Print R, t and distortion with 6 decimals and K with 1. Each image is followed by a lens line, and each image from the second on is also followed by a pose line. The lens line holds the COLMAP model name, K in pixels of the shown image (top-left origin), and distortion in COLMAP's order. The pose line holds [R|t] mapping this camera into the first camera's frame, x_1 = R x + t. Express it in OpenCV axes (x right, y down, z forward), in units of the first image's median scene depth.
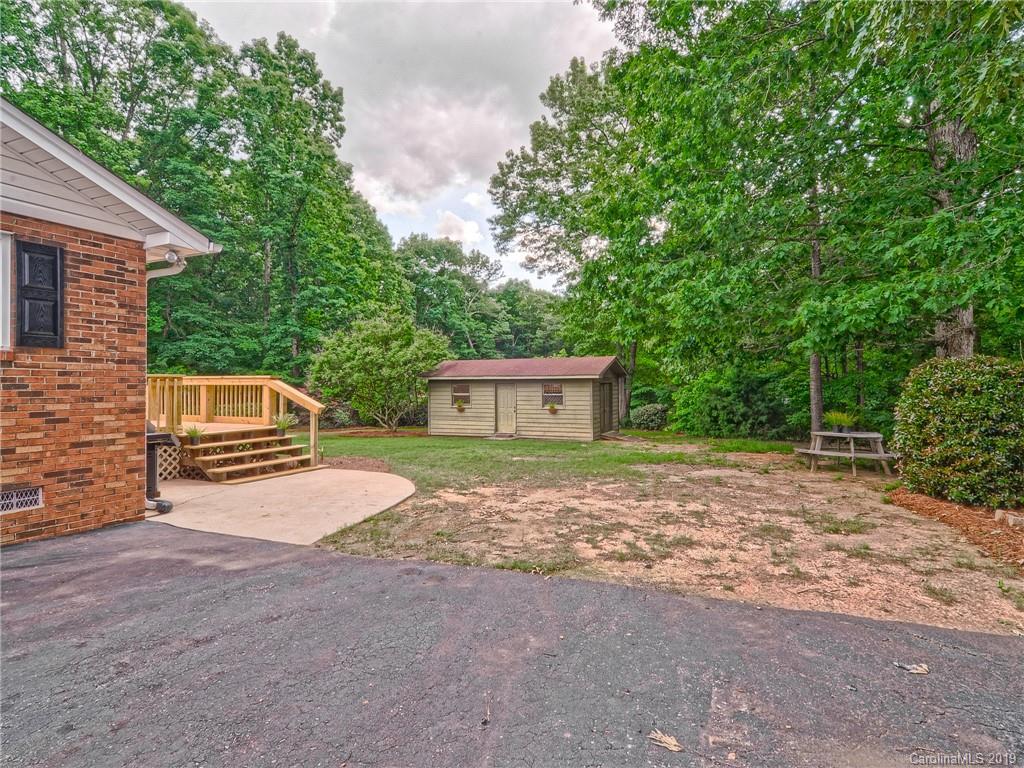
lens RADIAL K [[555.0, 0, 538.5], [0, 555.0, 384.5], [0, 0, 1]] dist [0.021031, -0.015448]
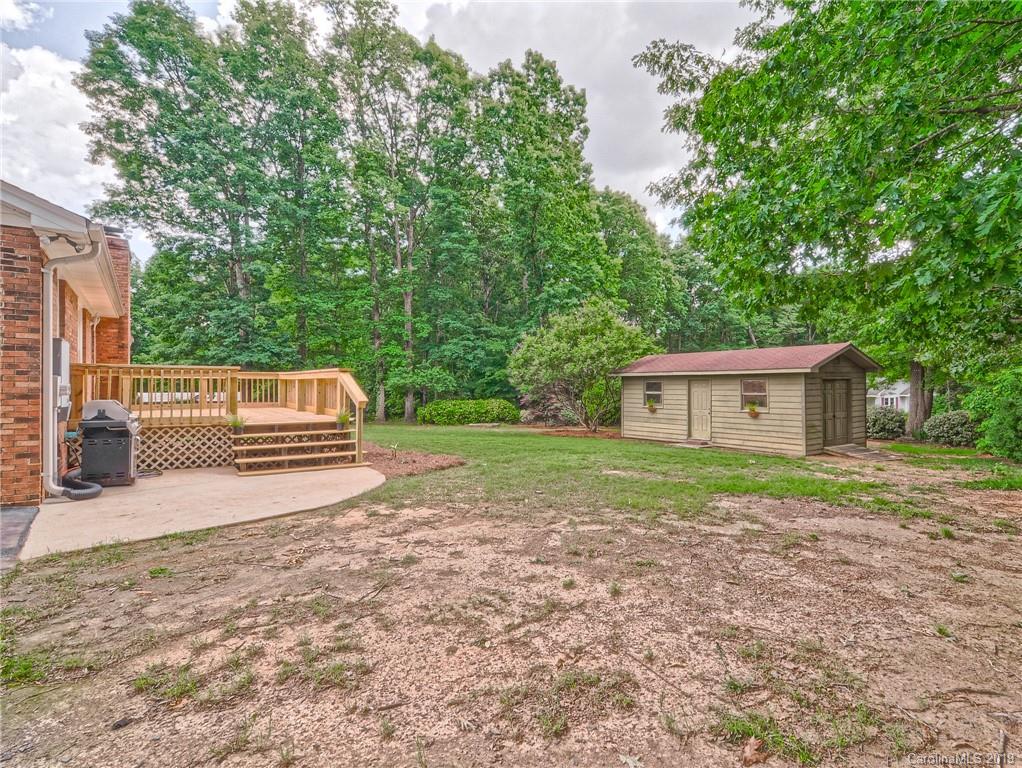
lens RADIAL K [[553.9, 0, 549.6], [0, 553.9, 386.6], [0, 0, 1]] dist [0.021031, -0.015448]
pose [[0.866589, 0.004219, -0.499004, 0.155250], [-0.003331, 0.999991, 0.002669, 0.005927], [0.499011, -0.000650, 0.866595, 0.155235]]
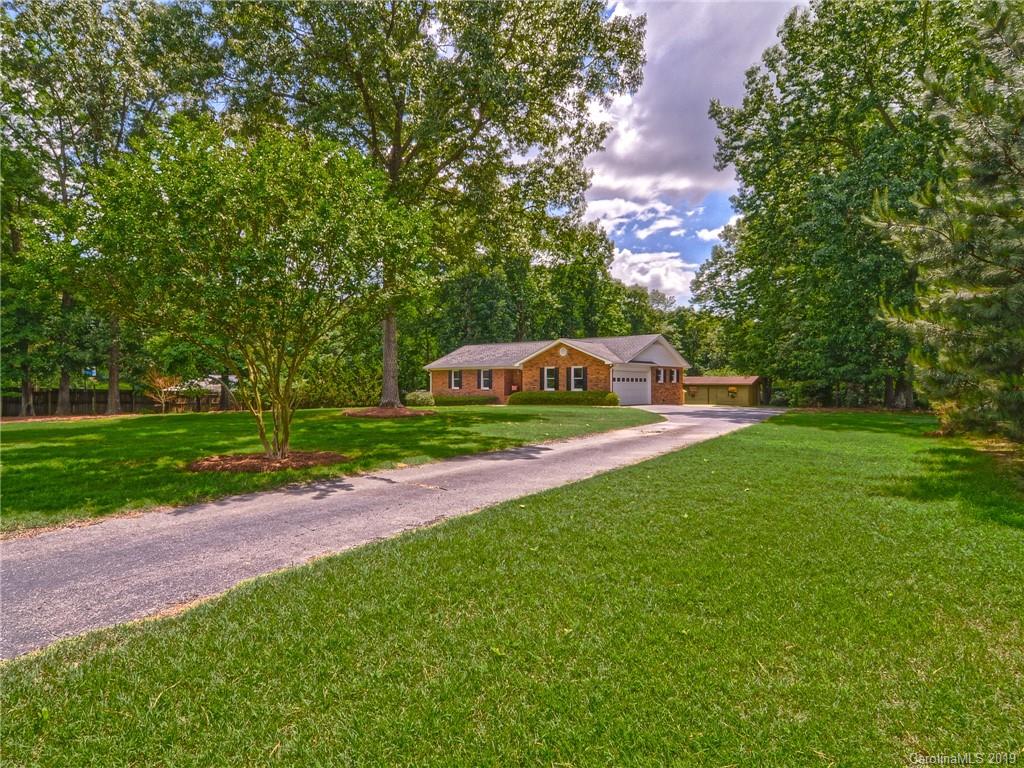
lens RADIAL K [[555.0, 0, 496.3], [0, 555.0, 377.4], [0, 0, 1]] dist [0.021031, -0.015448]
pose [[0.949079, 0.004368, -0.315008, -0.190800], [-0.008266, 0.999905, -0.011041, -0.005273], [0.314929, 0.013083, 0.949025, -1.724334]]
